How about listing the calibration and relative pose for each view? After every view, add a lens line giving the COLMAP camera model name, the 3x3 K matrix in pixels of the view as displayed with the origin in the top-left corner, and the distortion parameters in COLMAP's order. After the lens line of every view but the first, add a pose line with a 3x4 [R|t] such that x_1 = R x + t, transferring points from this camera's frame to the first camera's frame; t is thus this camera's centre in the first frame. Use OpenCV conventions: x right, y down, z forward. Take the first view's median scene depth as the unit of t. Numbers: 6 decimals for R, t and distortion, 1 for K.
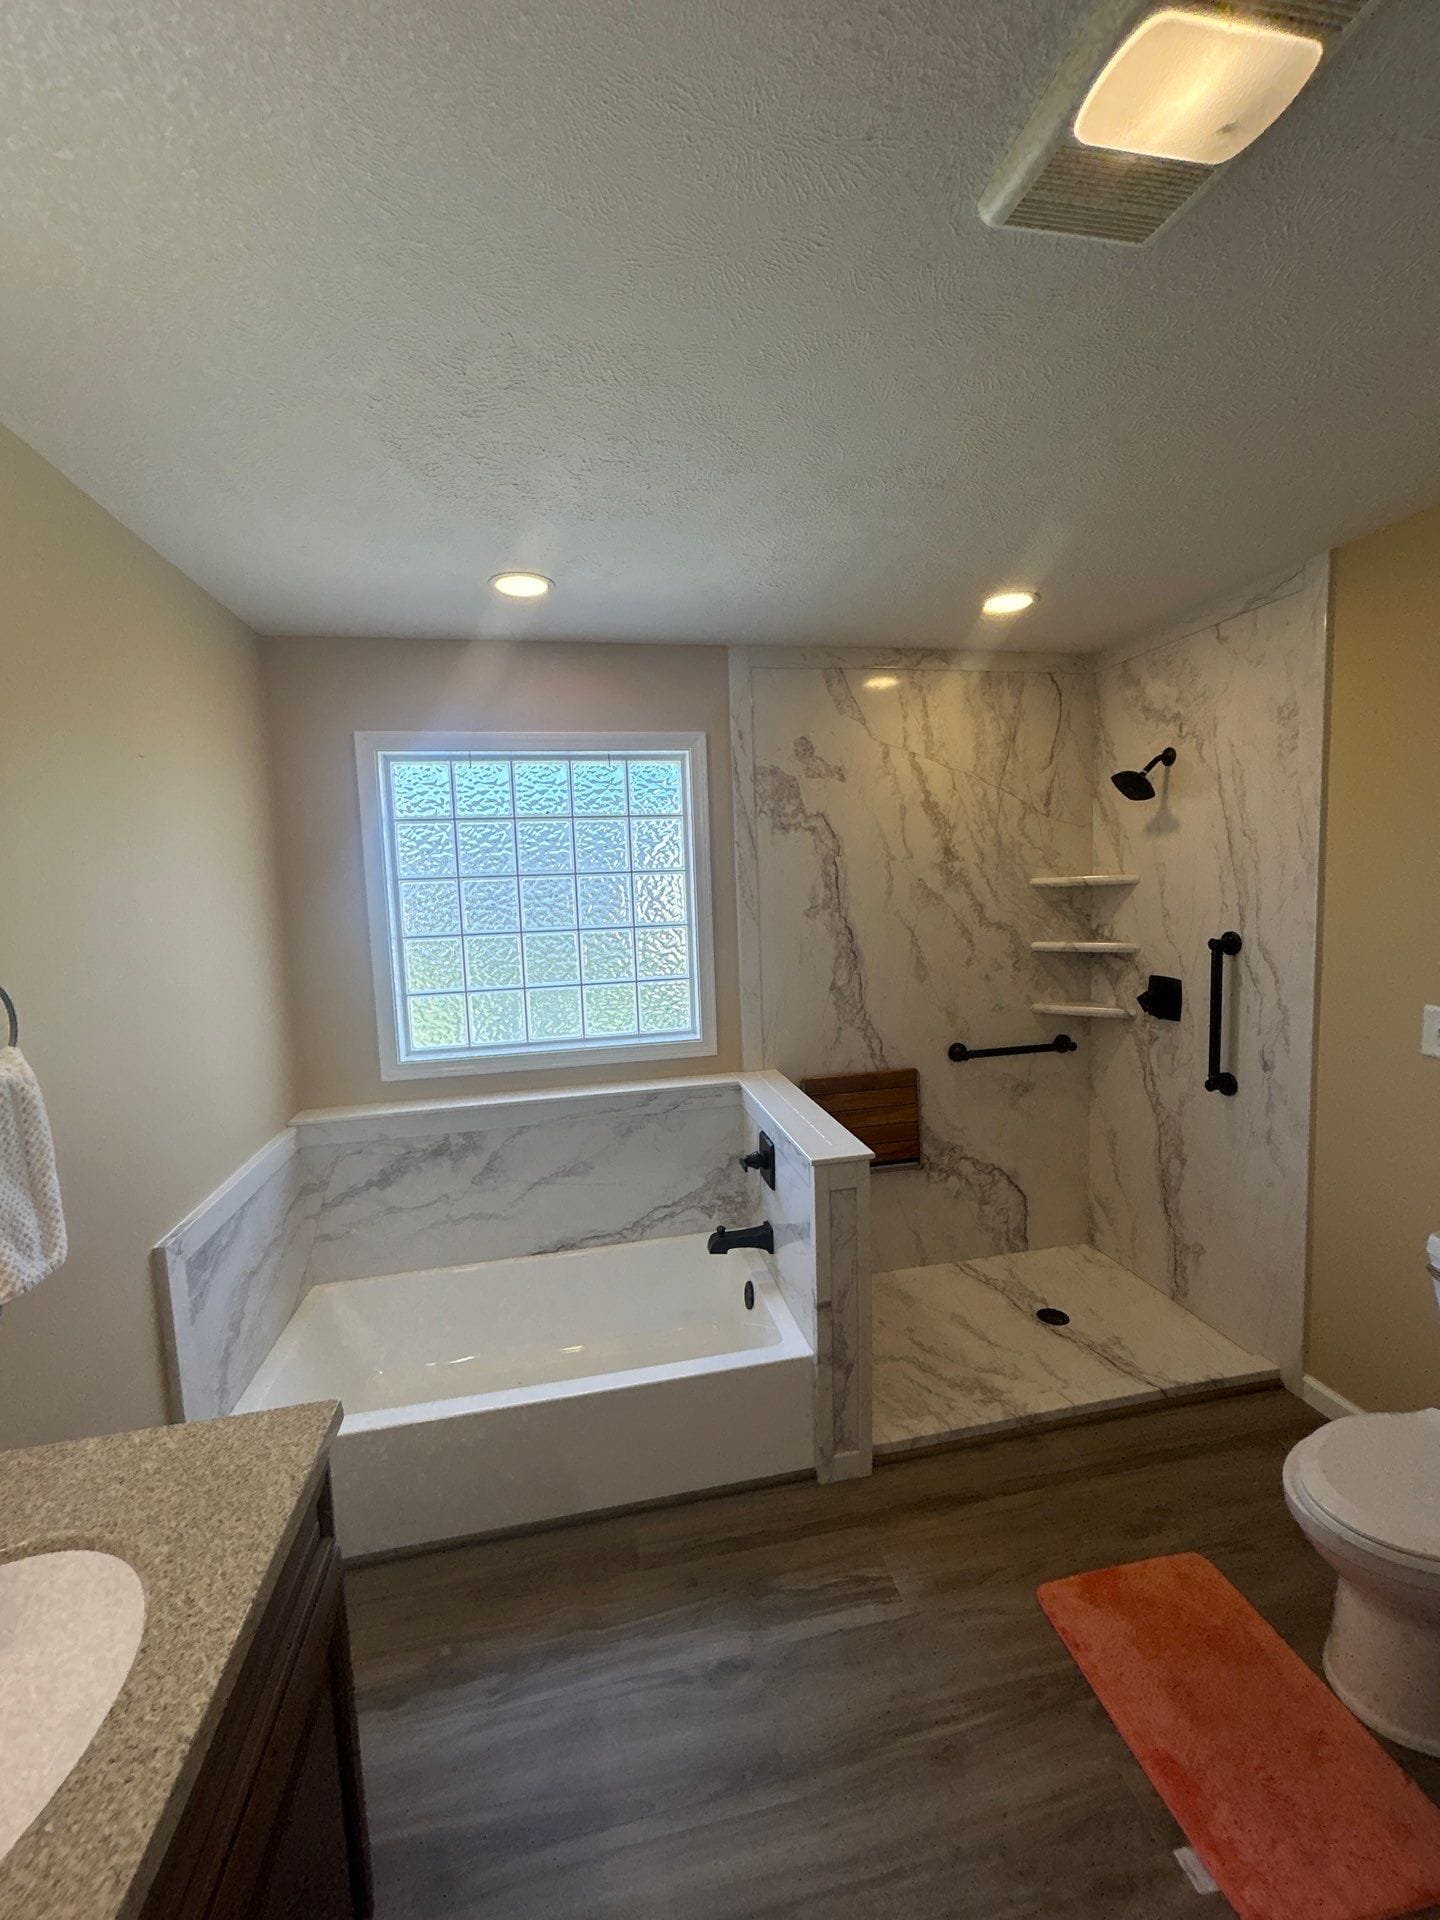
lens RADIAL K [[787.0, 0, 723.2], [0, 787.0, 957.5], [0, 0, 1]] dist [-0.001328, -0.000780]
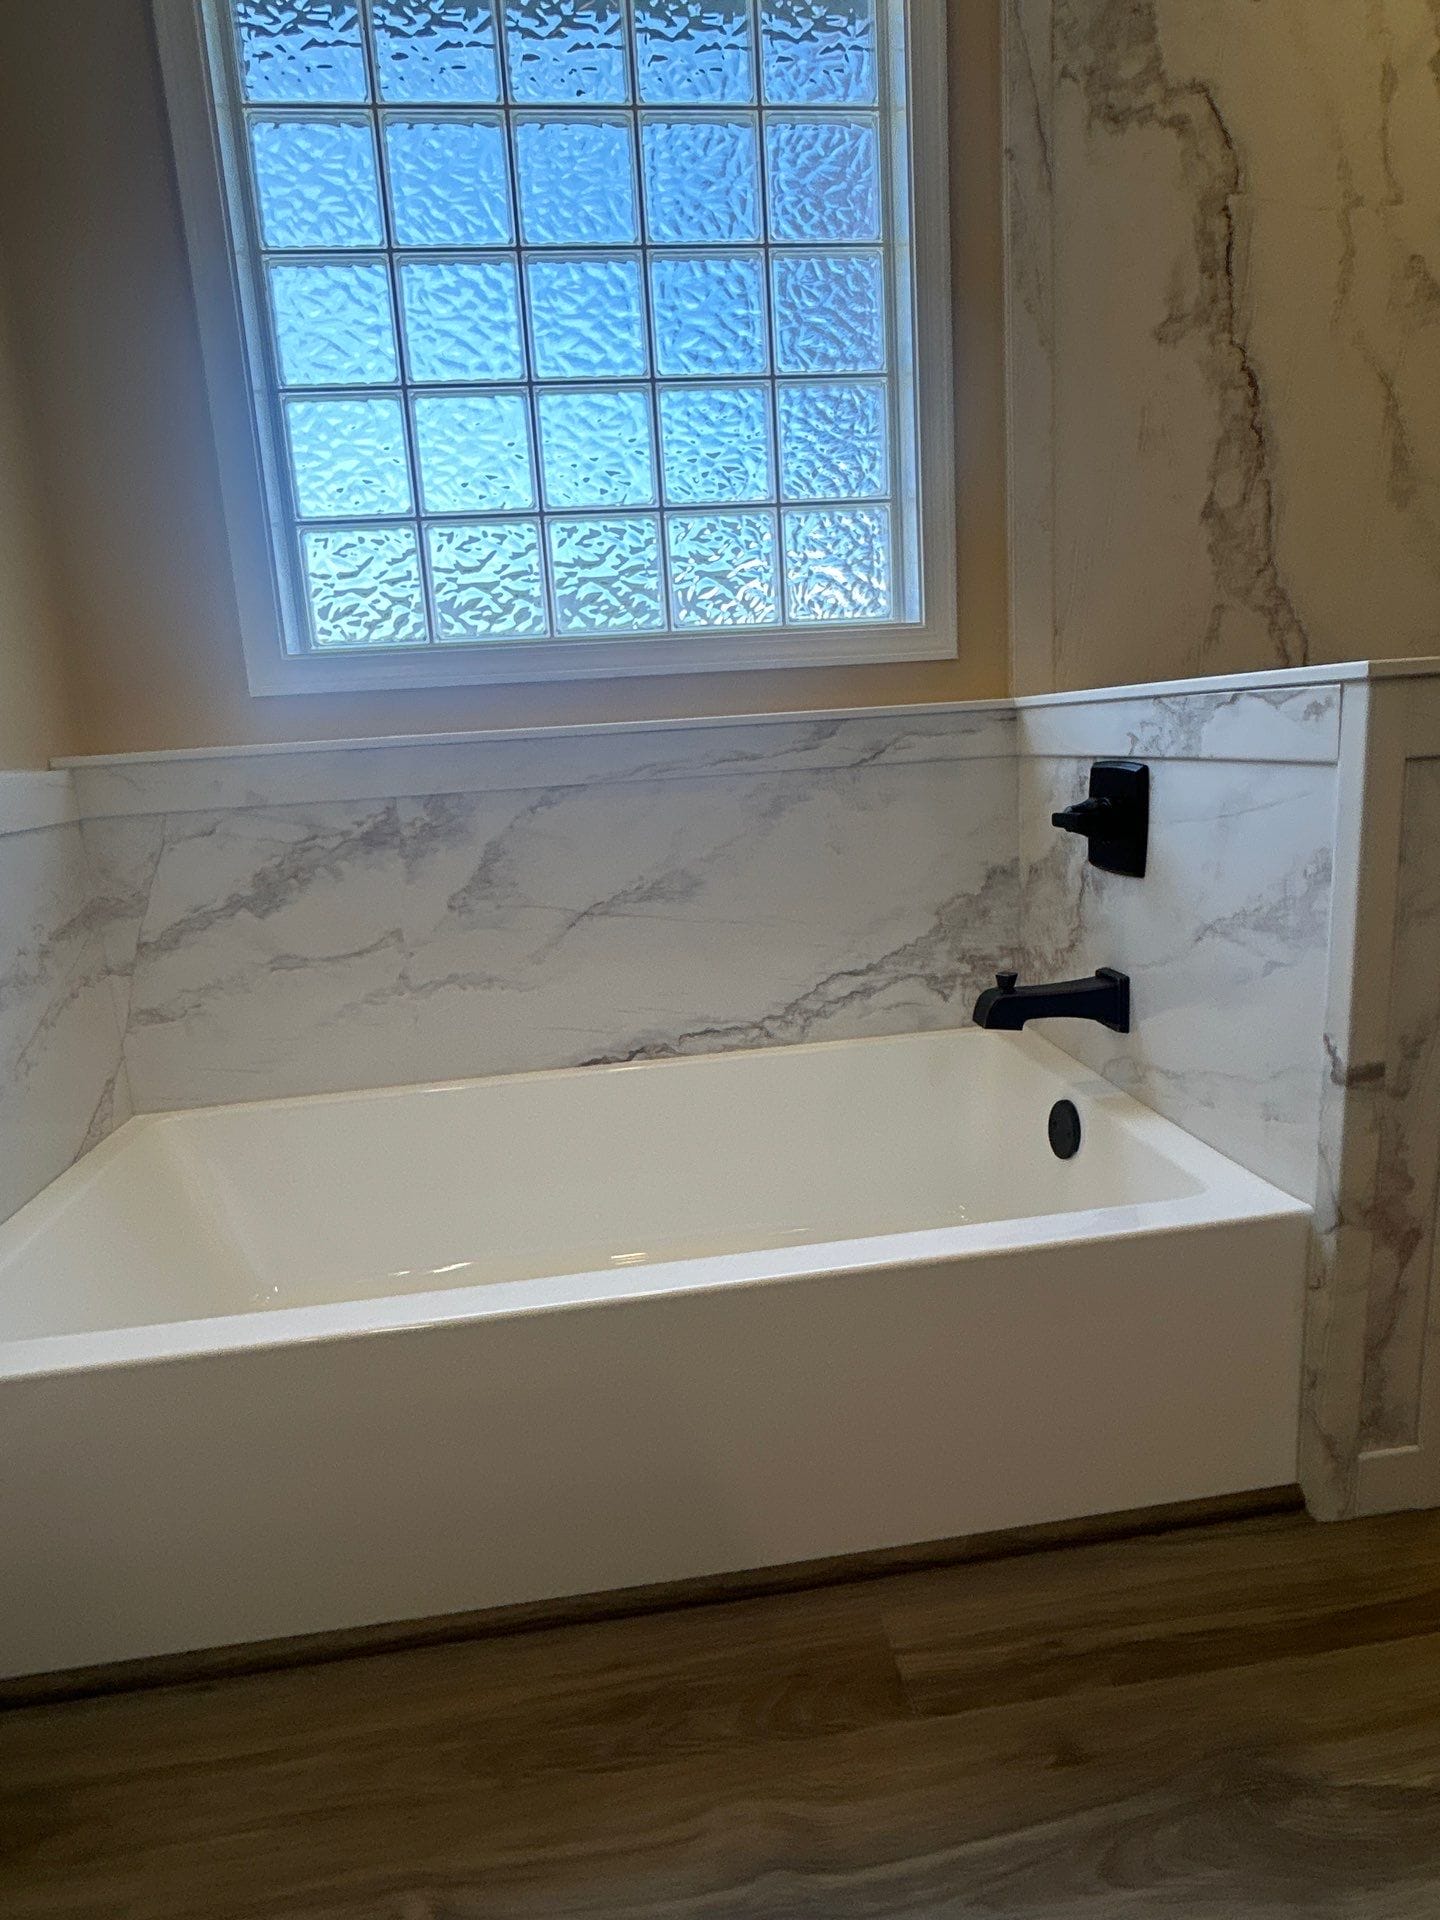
lens RADIAL K [[1133.3, 0, 729.9], [0, 1133.3, 953.2], [0, 0, 1]] dist [-0.002985, 0.002189]
pose [[0.997444, -0.009901, -0.070770, -0.101625], [0.017414, 0.994176, 0.106351, 0.237113], [0.069305, -0.107311, 0.991807, 0.329116]]
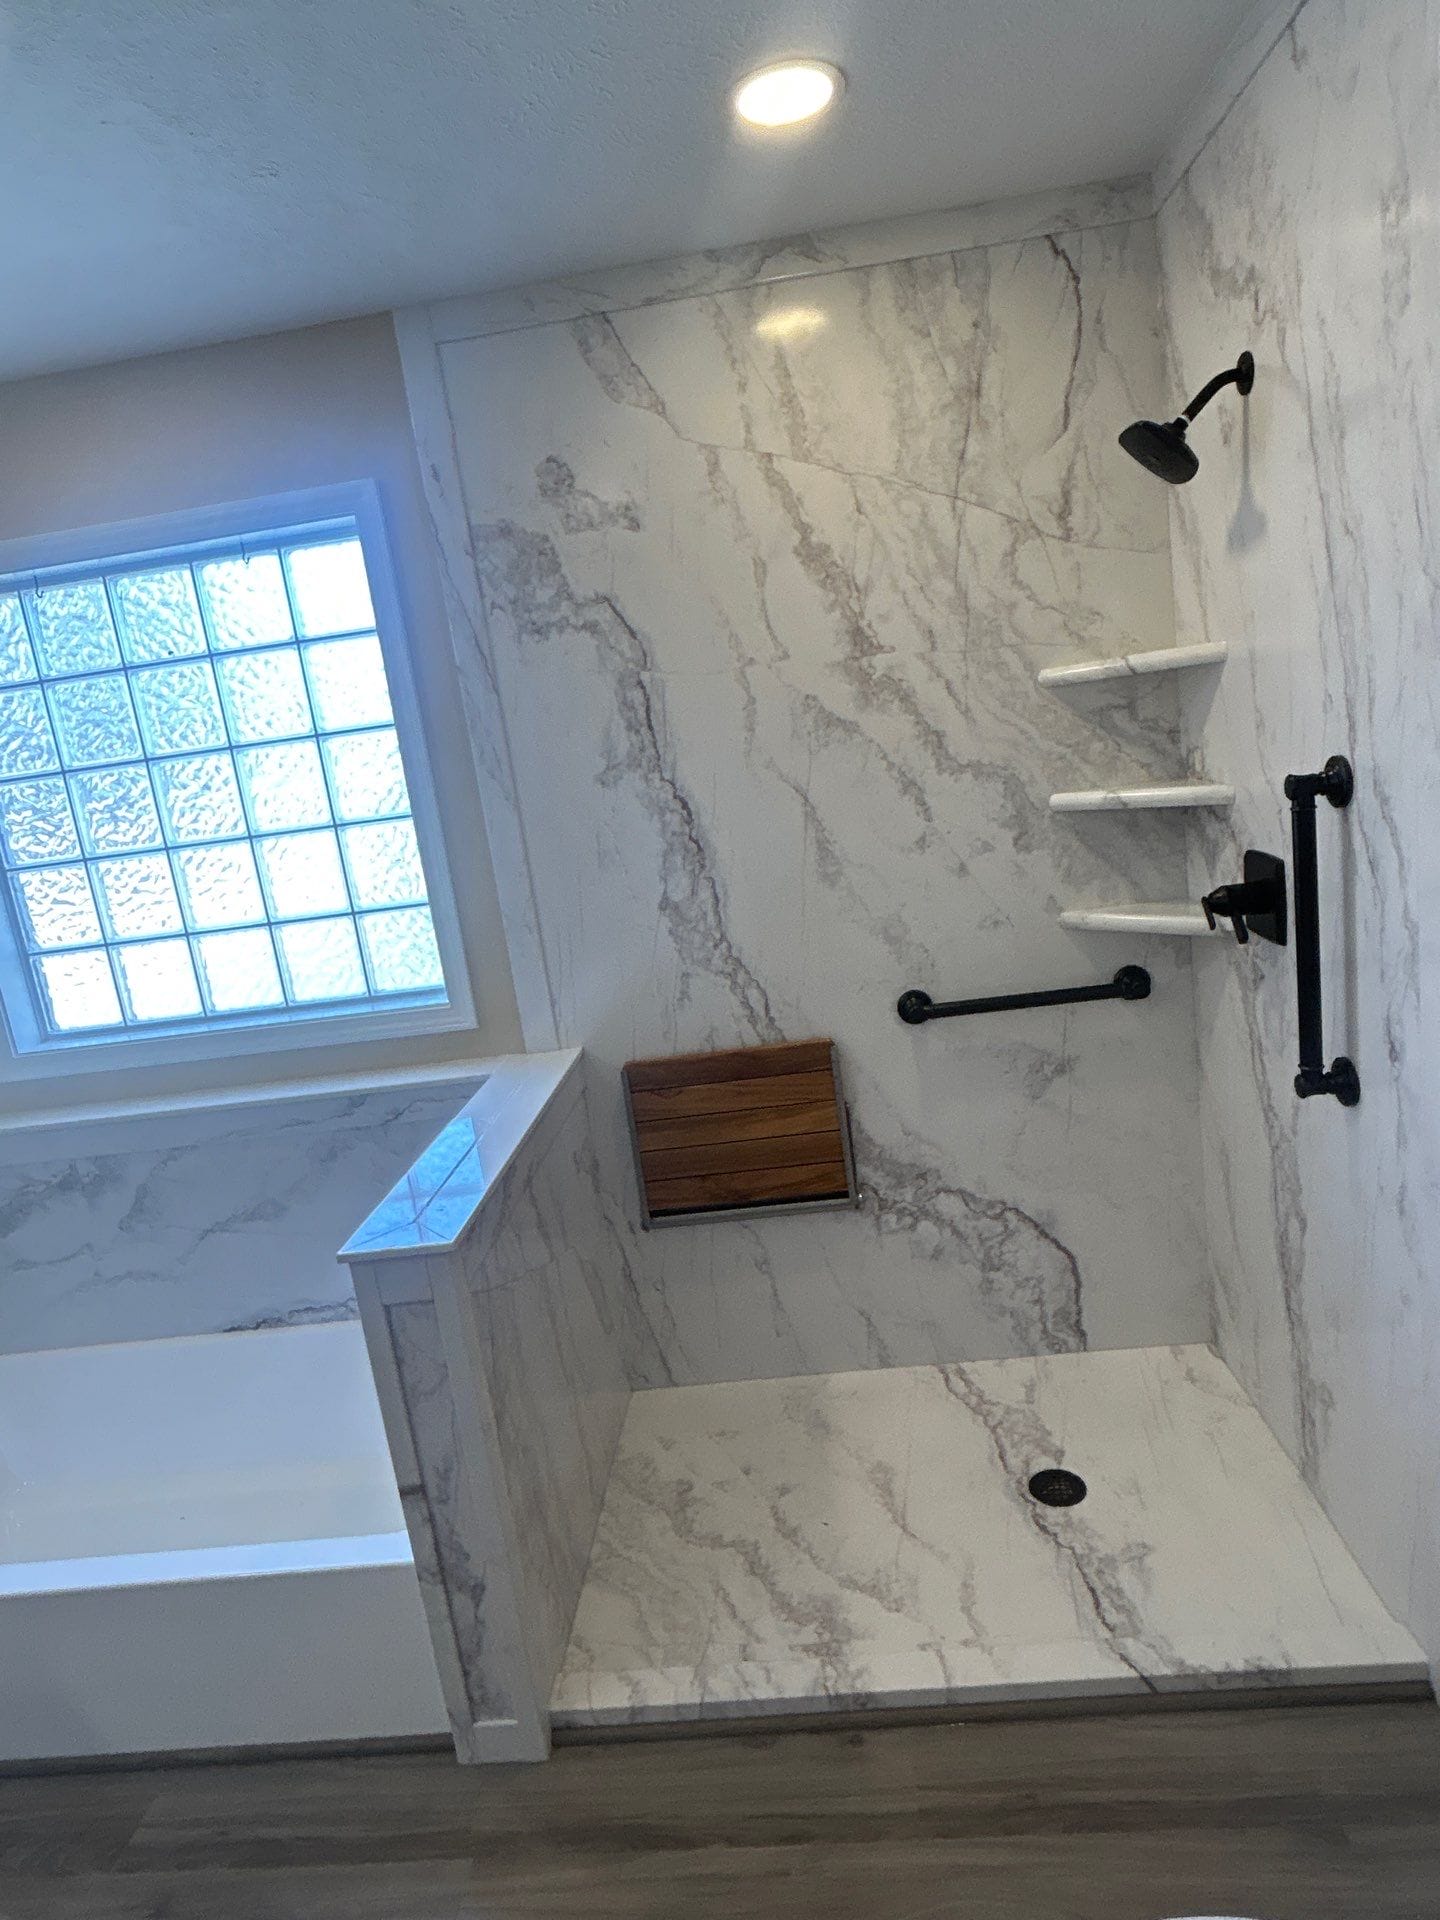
lens RADIAL K [[1133.3, 0, 695.8], [0, 1133.3, 961.9], [0, 0, 1]] dist [-0.002985, 0.002189]
pose [[0.957615, -0.038425, -0.285478, 0.429923], [0.075608, 0.989843, 0.120389, -0.020123], [0.277953, -0.136871, 0.950794, 0.236506]]
